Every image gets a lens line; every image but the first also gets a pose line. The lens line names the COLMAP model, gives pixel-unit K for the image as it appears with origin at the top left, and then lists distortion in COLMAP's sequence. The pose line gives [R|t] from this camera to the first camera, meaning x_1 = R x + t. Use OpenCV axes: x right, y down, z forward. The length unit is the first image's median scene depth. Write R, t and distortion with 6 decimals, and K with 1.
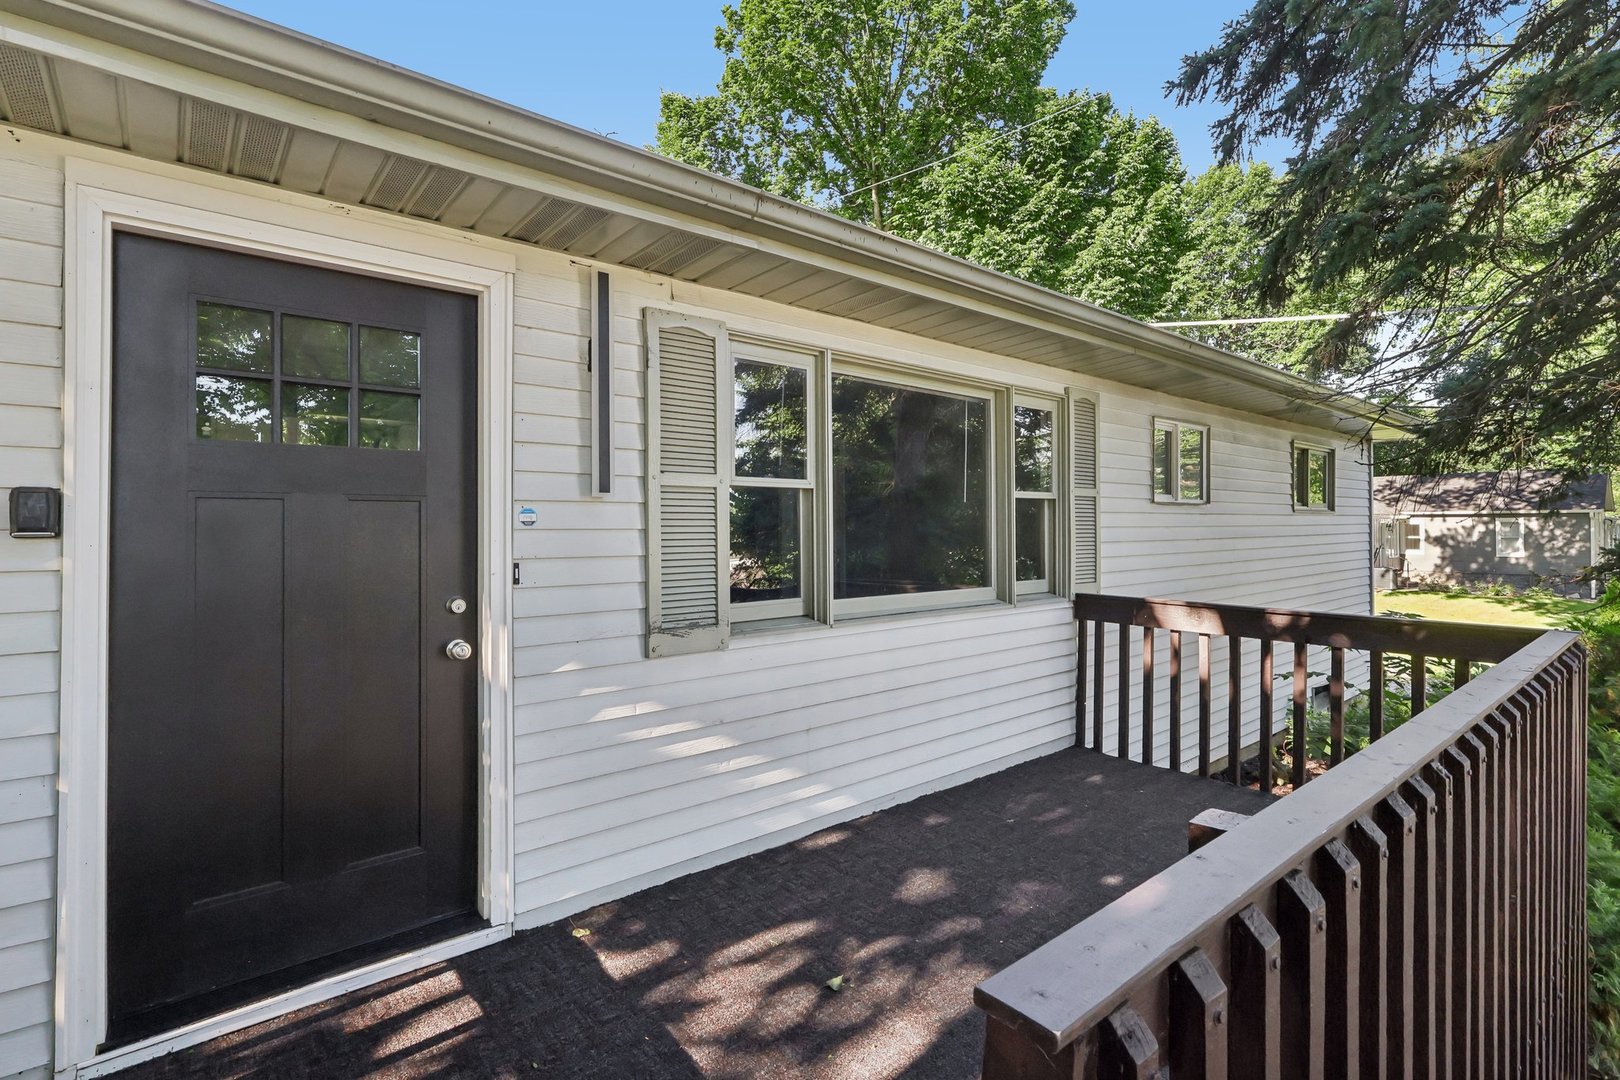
lens RADIAL K [[754.3, 0, 806.0], [0, 754.3, 530.8], [0, 0, 1]] dist [0.000189, 0.000431]
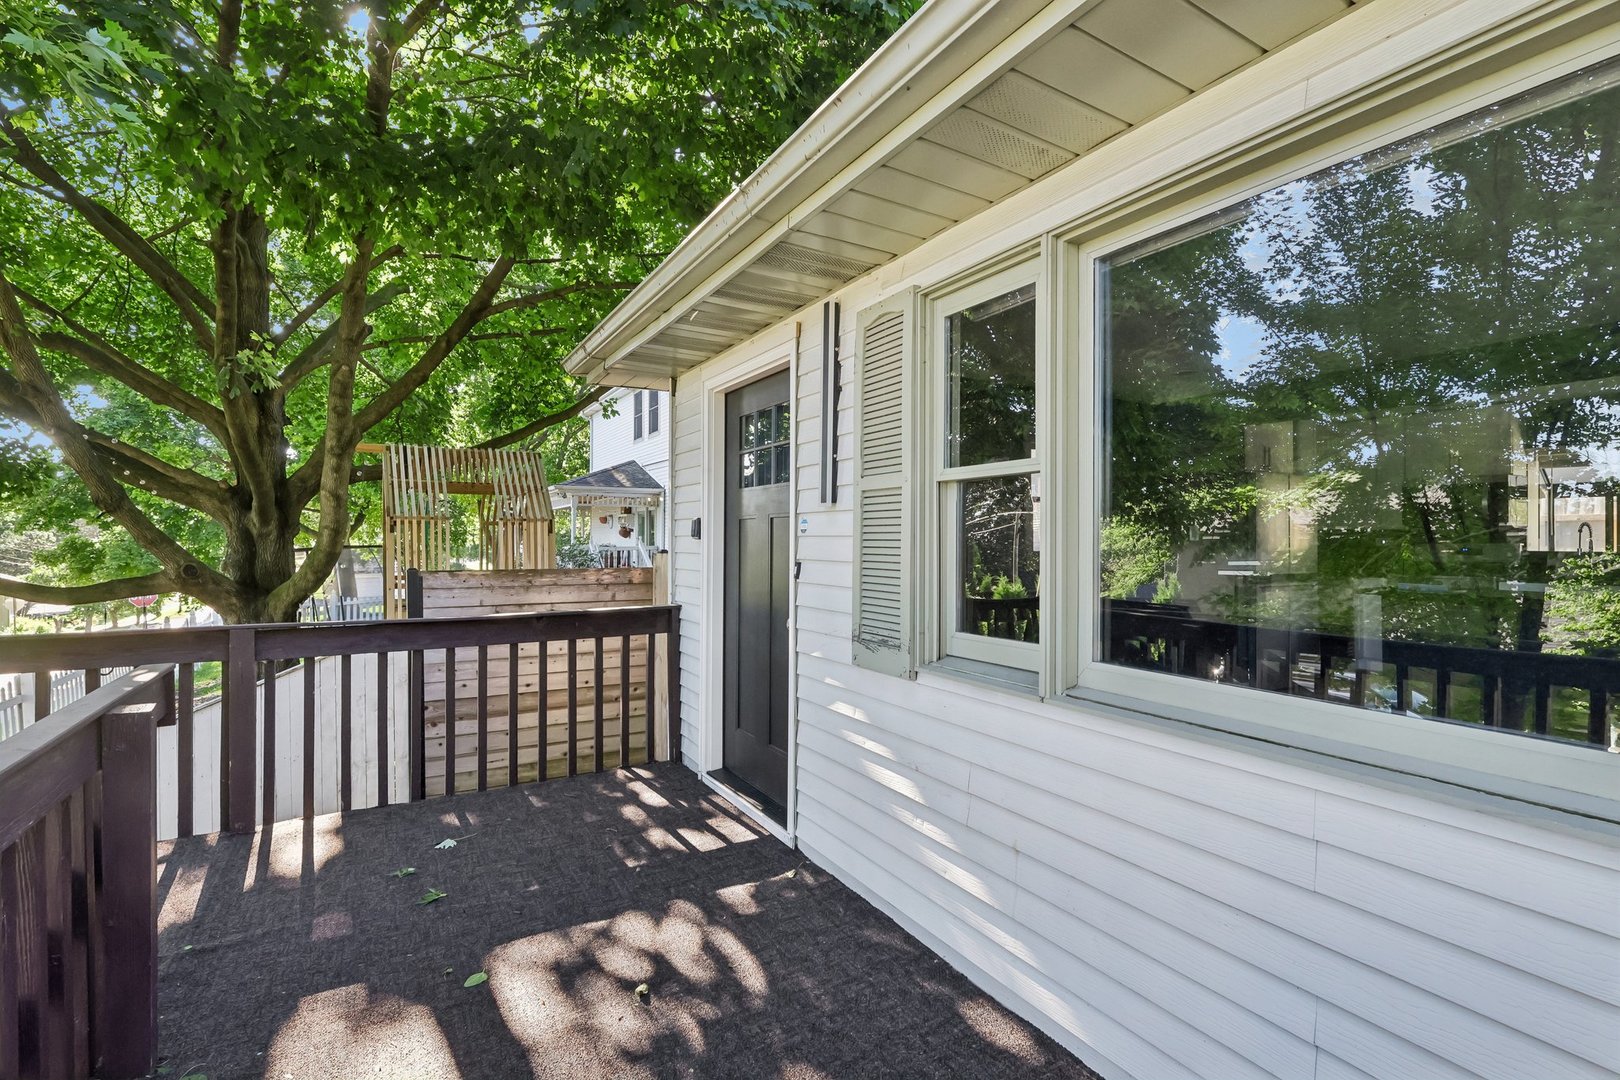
lens RADIAL K [[754.3, 0, 810.4], [0, 754.3, 540.2], [0, 0, 1]] dist [0.000189, 0.000431]
pose [[-0.170032, 0.008285, -0.985404, 0.791148], [-0.000779, 0.999963, 0.008542, -0.005371], [0.985438, 0.002220, -0.170019, 1.119368]]
